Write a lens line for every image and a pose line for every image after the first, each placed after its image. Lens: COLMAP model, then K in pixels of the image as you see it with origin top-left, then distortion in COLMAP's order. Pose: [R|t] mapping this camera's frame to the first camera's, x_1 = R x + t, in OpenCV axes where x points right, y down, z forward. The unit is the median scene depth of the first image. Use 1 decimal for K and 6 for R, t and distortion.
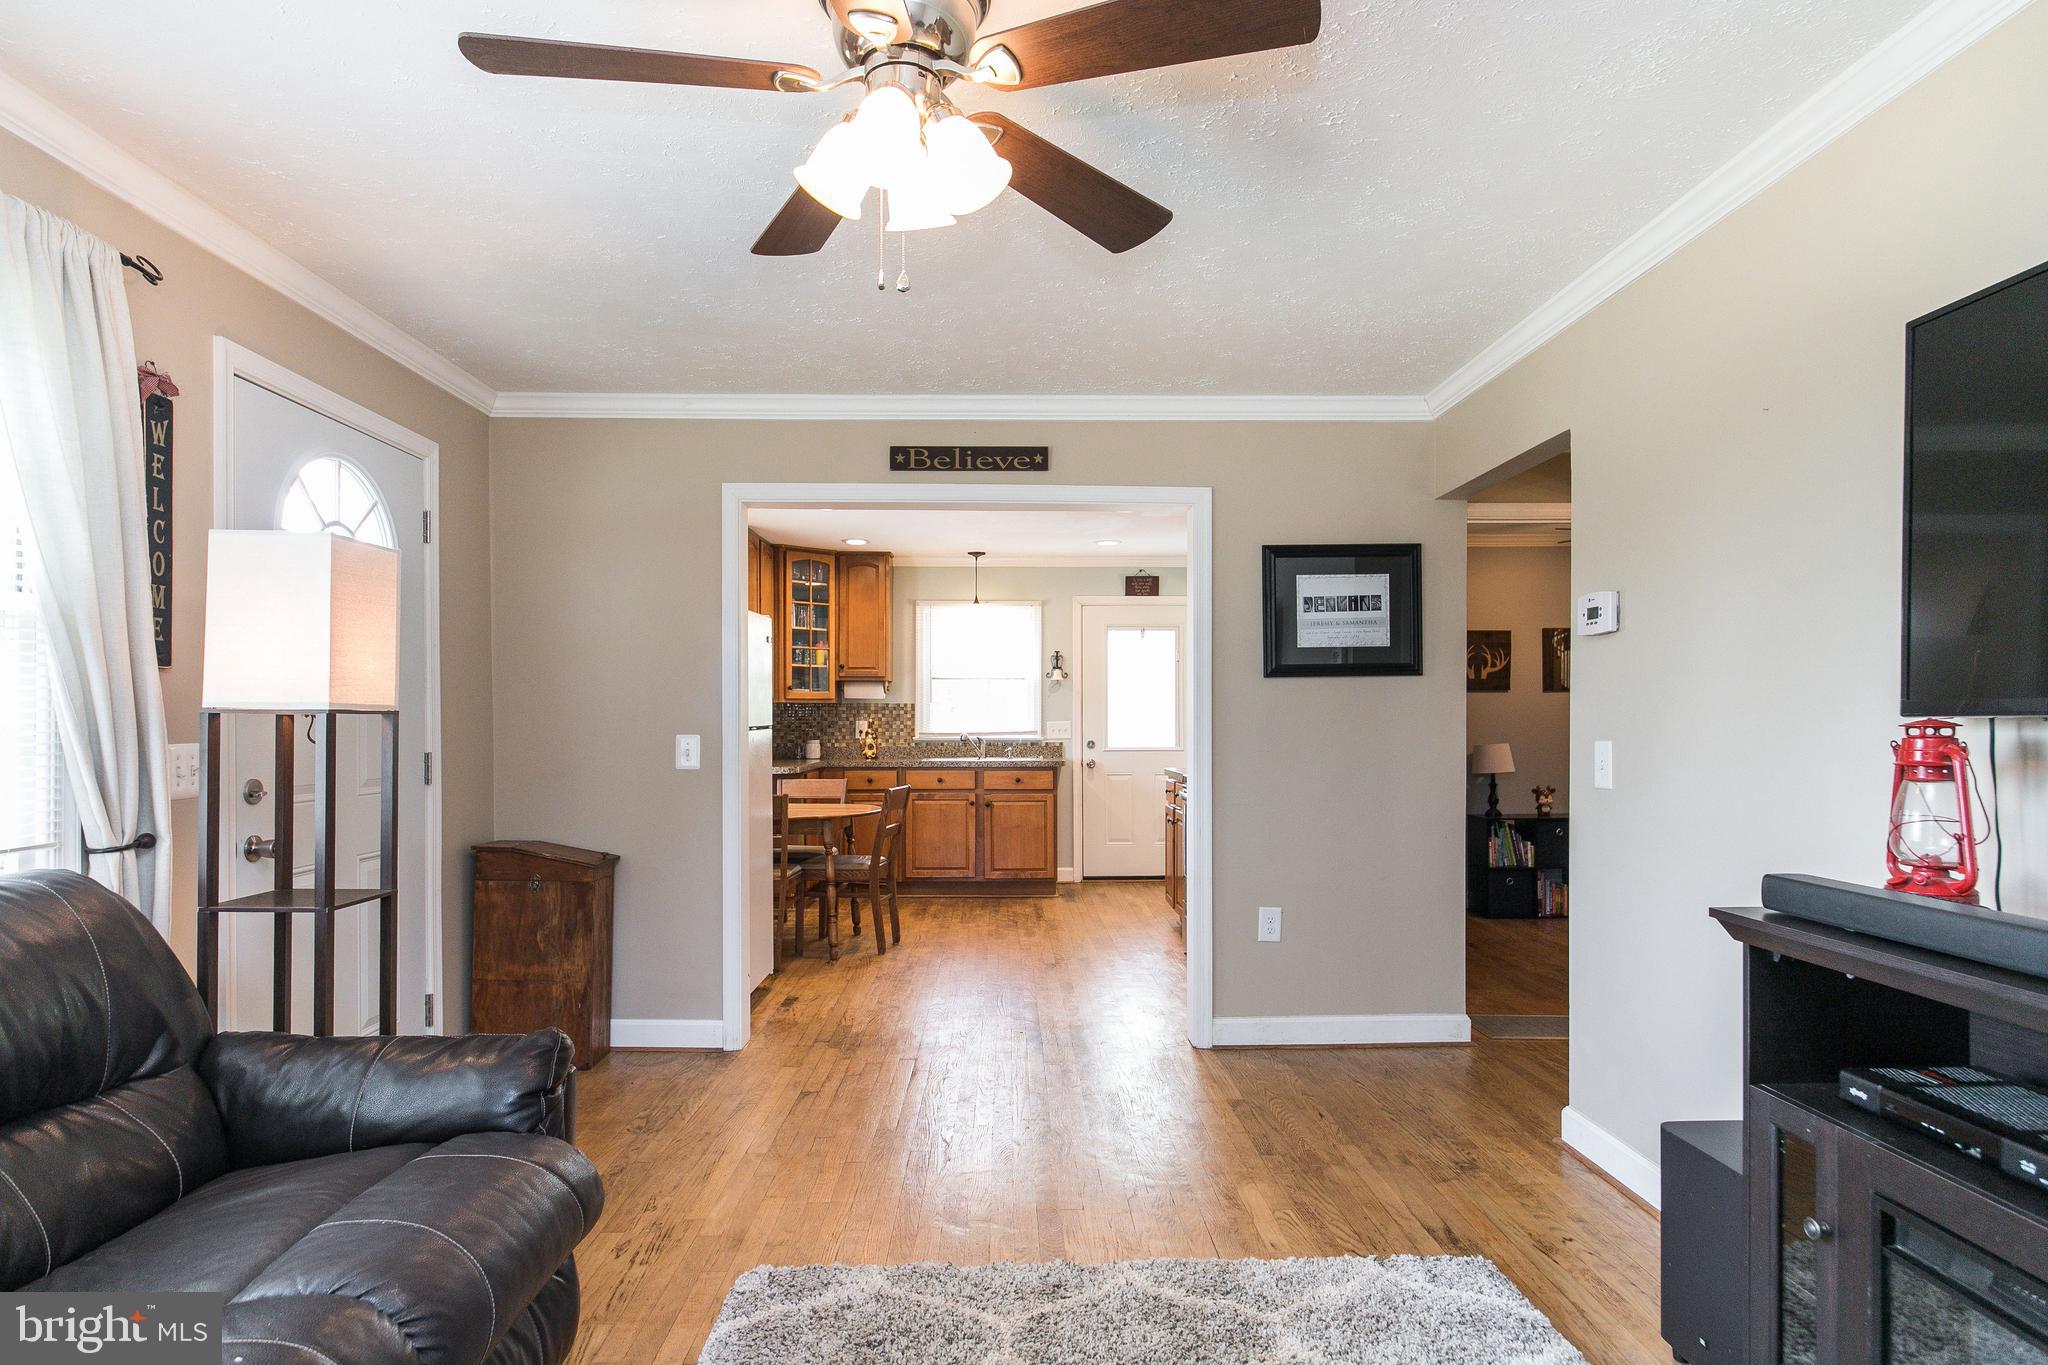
lens RADIAL K [[1135.5, 0, 1040.5], [0, 1135.5, 717.8], [0, 0, 1]] dist [0.001744, -0.004783]
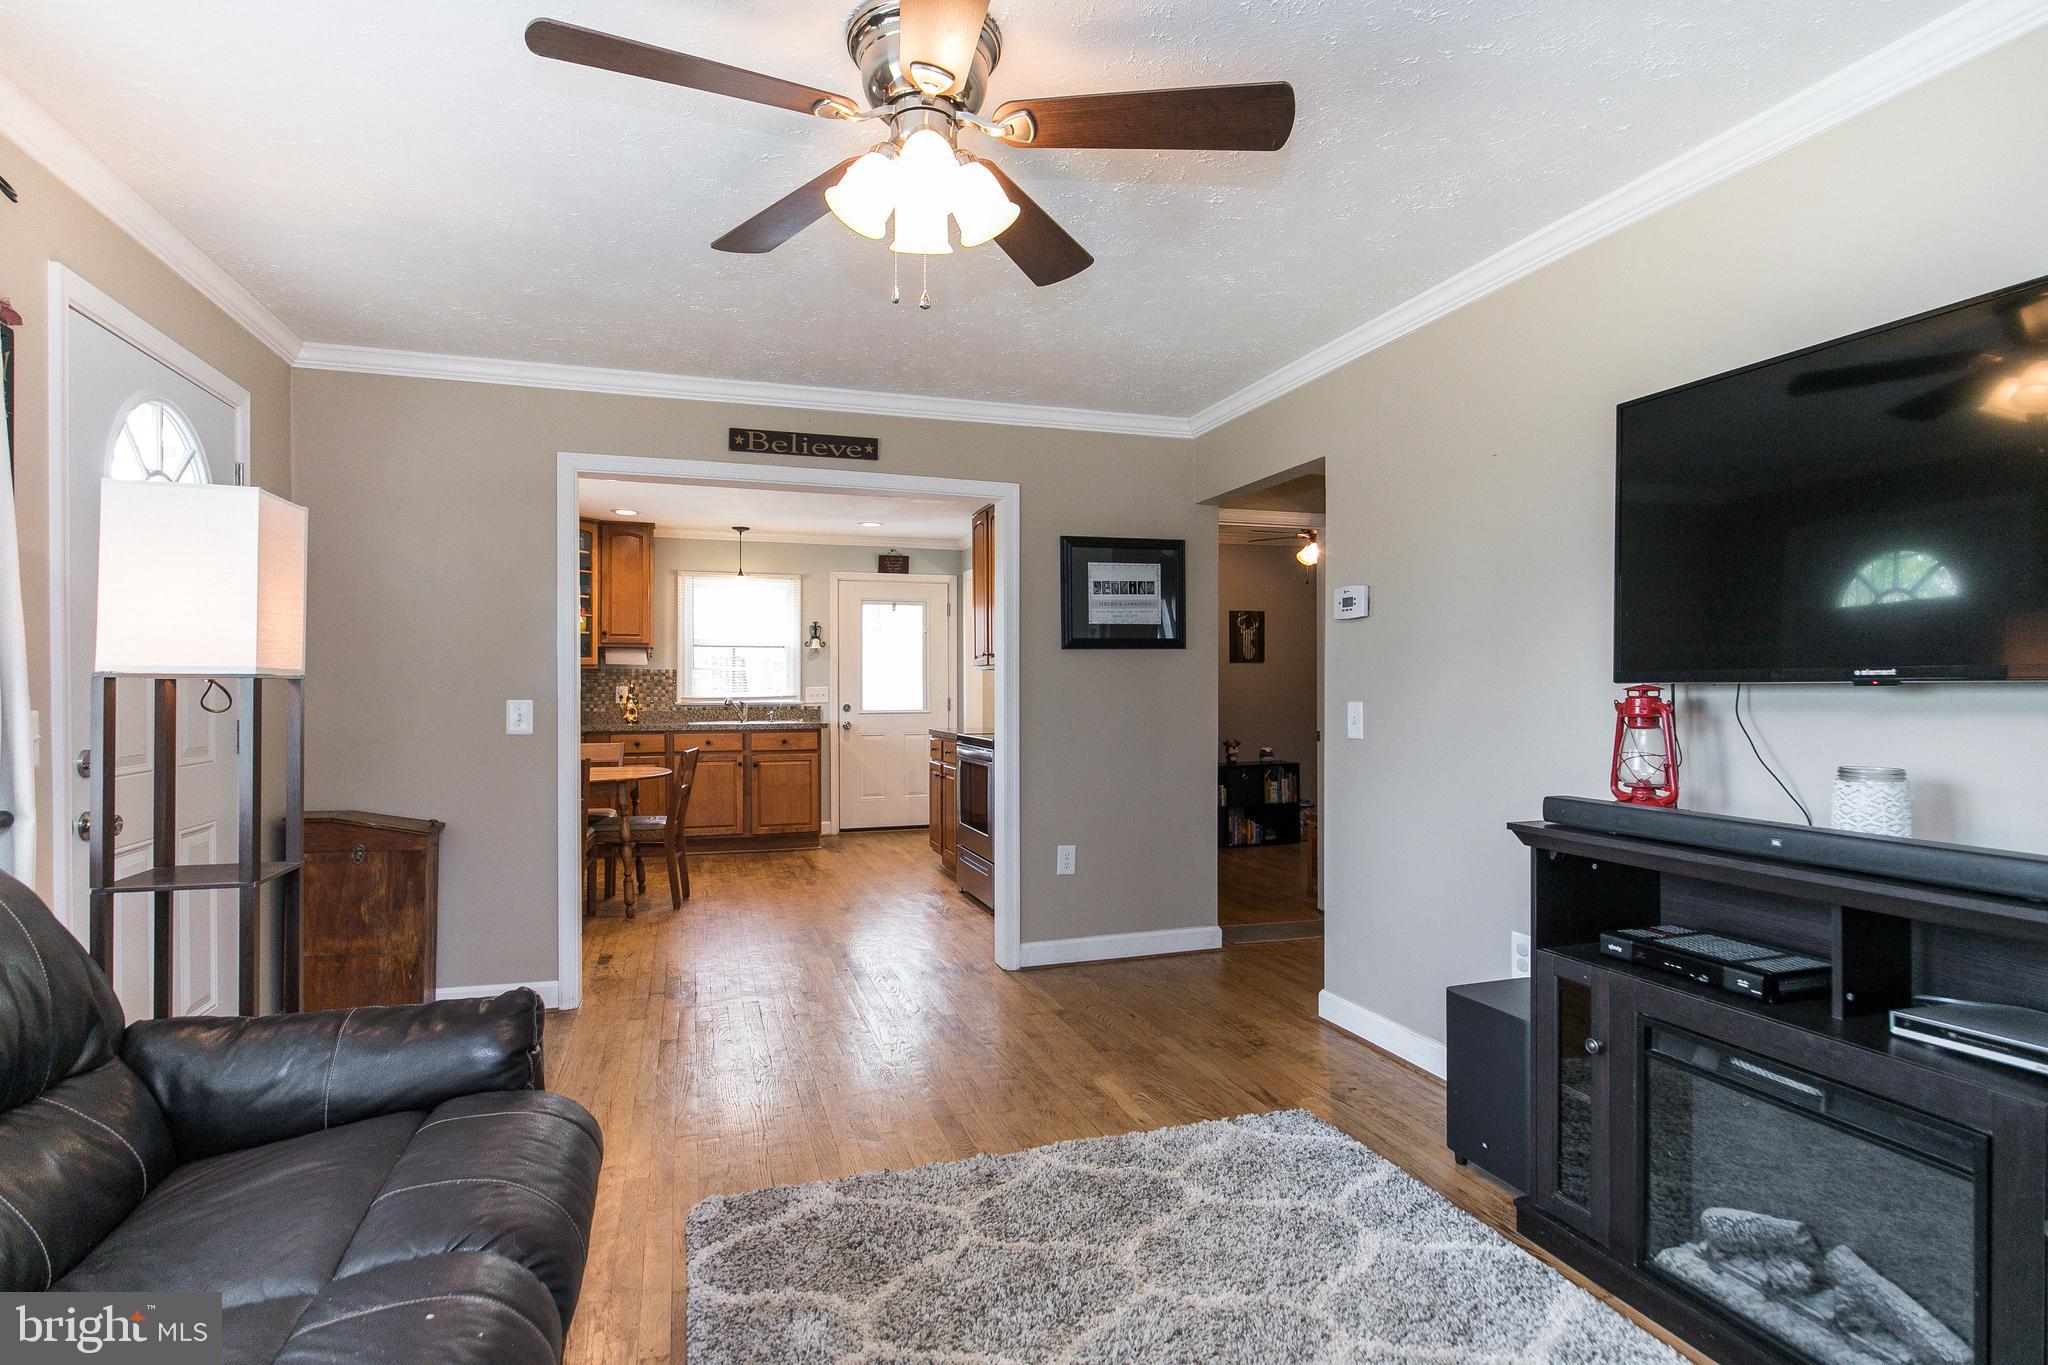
lens RADIAL K [[1035.8, 0, 1037.6], [0, 1035.8, 685.2], [0, 0, 1]] dist [-0.001130, -0.003050]
pose [[0.956516, 0.000330, 0.291679, -0.147873], [-0.000750, 0.999999, 0.001329, 0.000298], [-0.291678, -0.001490, 0.956515, -0.012353]]
